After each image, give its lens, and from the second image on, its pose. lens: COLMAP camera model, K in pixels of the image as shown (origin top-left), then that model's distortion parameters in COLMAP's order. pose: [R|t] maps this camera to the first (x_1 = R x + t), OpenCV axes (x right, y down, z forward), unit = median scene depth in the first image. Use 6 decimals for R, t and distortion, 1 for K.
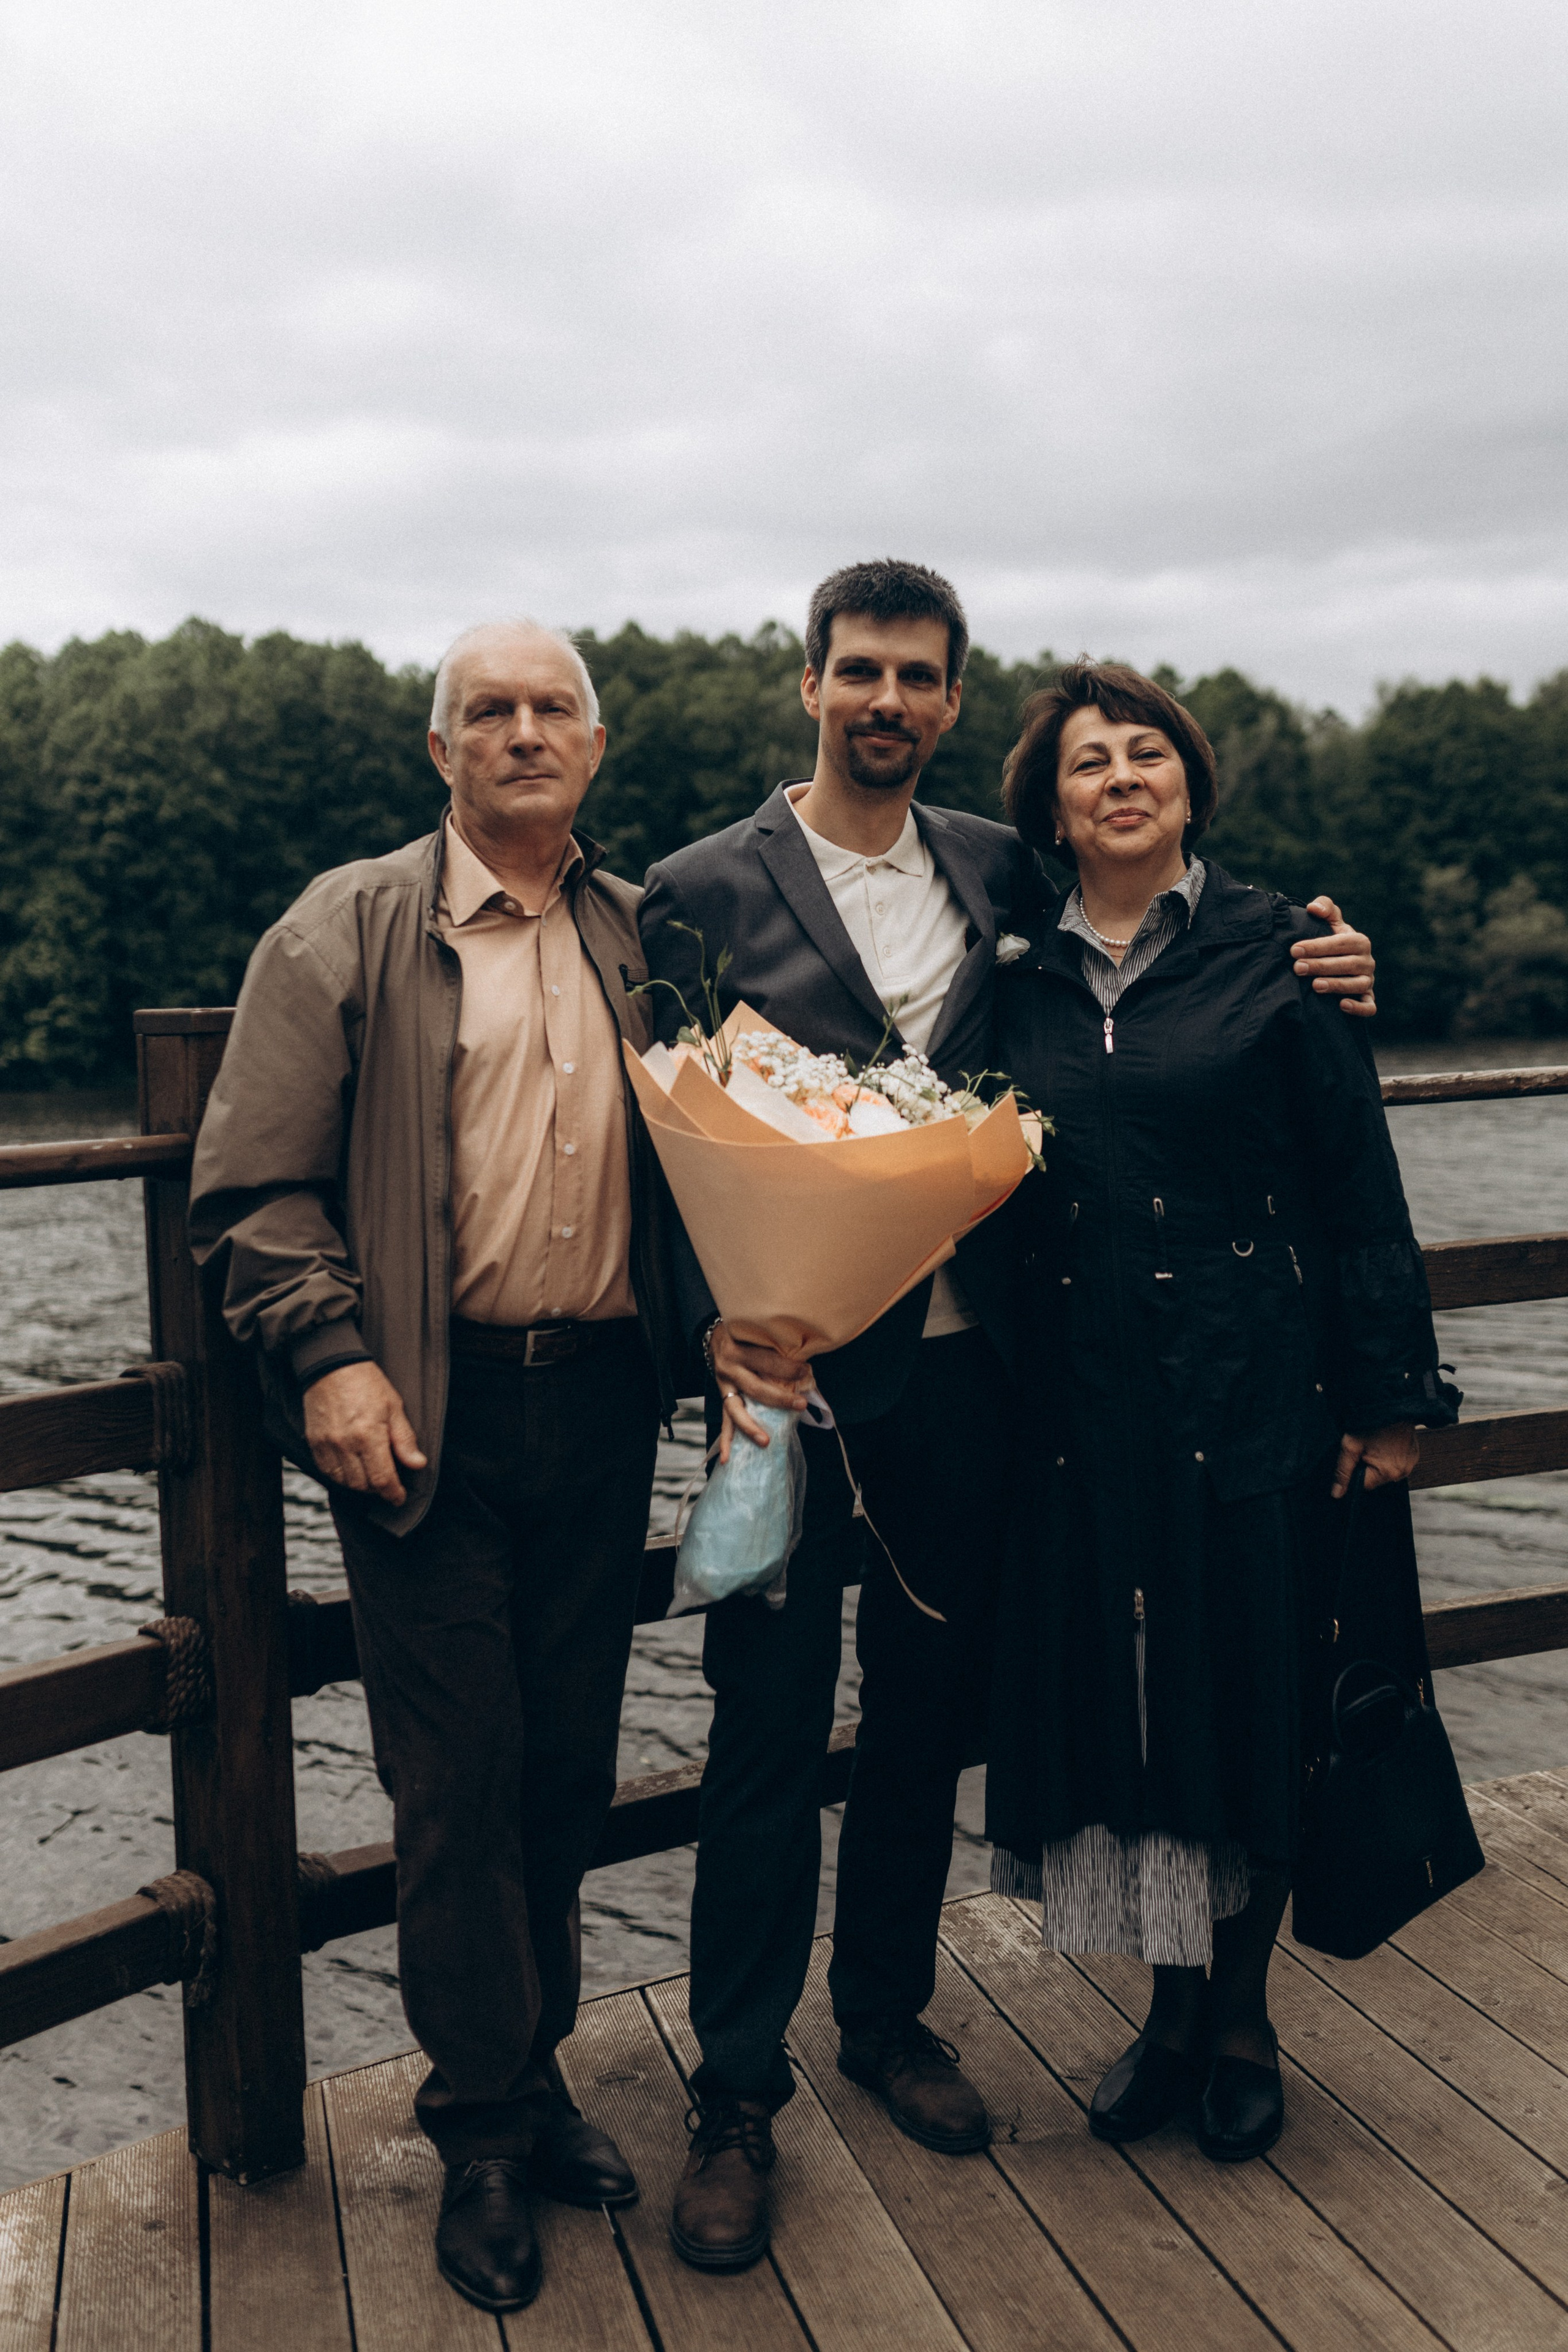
lens RADIAL K [[2154.5, 0, 777.4], [0, 2154.5, 1165.2], [0, 0, 1]] dist [0.002307, 0.002164]
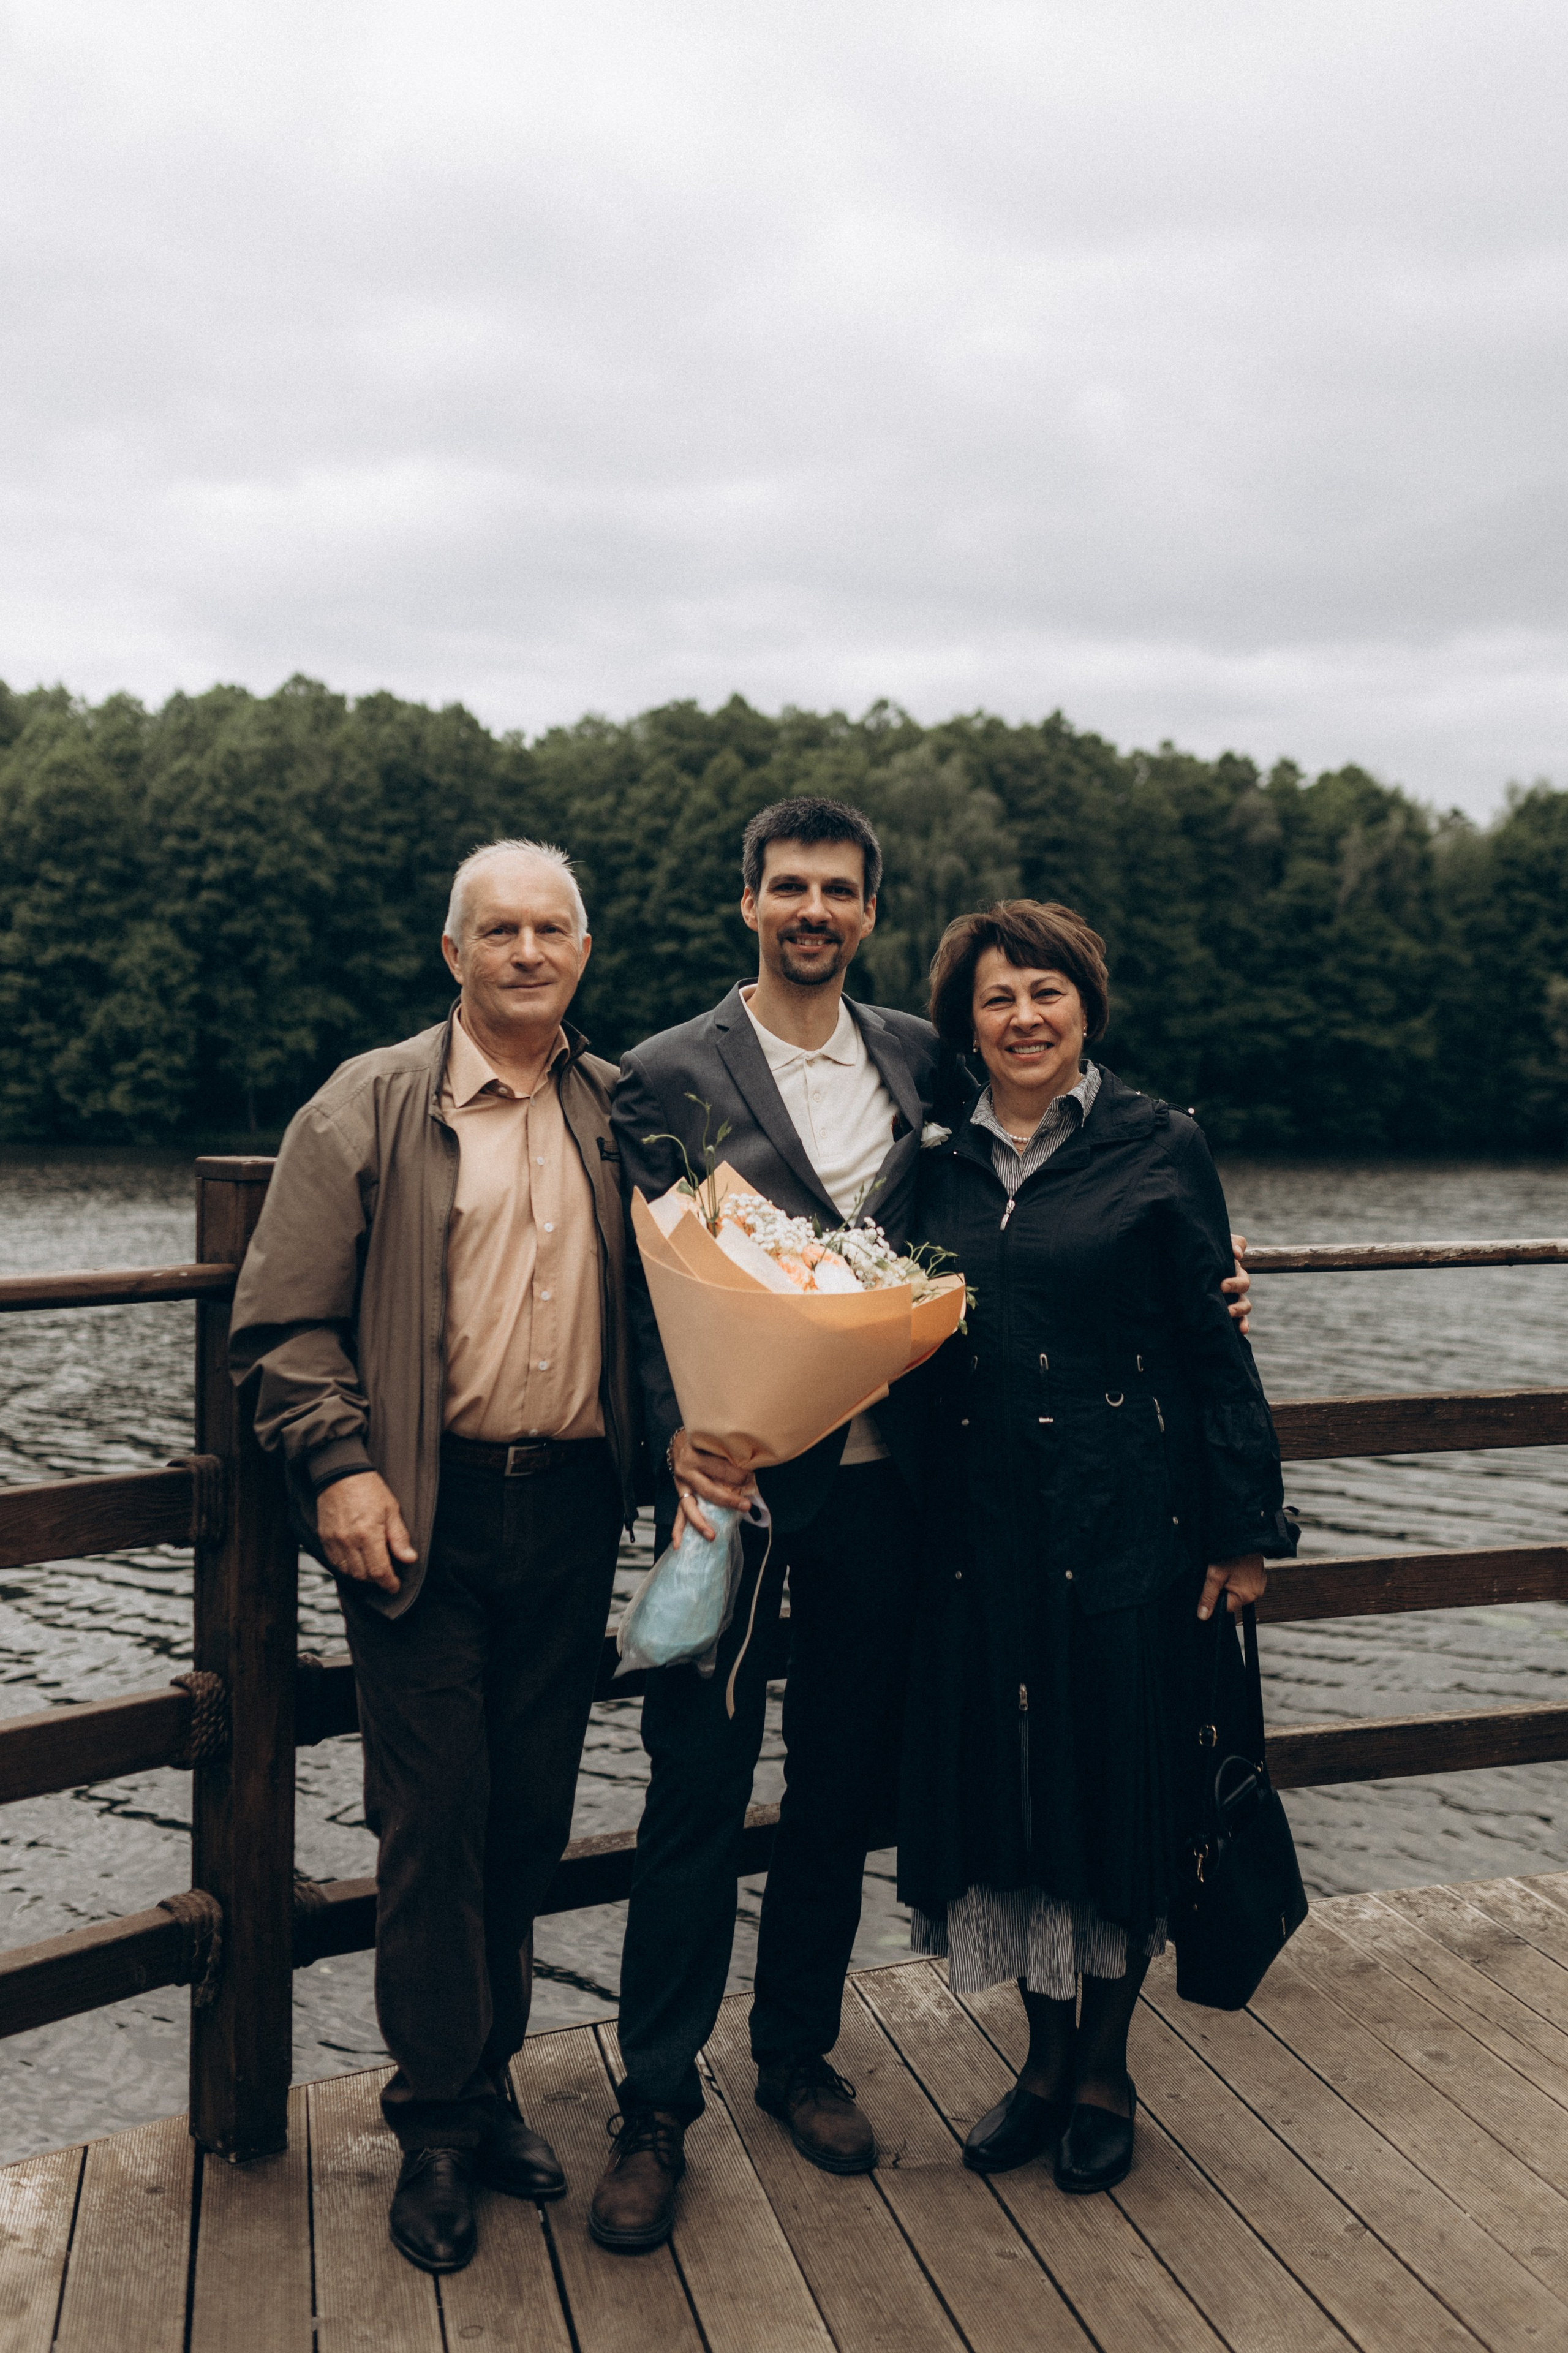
lens RADIAL K [[2234.9, 0, 784.0], [0, 2234.9, 1176.5], [0, 0, 1]] dist [-0.002118, 0.015419]
pose [[0.998192, 0.043206, -0.041784, 0.078483], [-0.044538, 0.998511, -0.031500, -0.036120], [0.040361, 0.033304, 0.998630, -0.216824]]
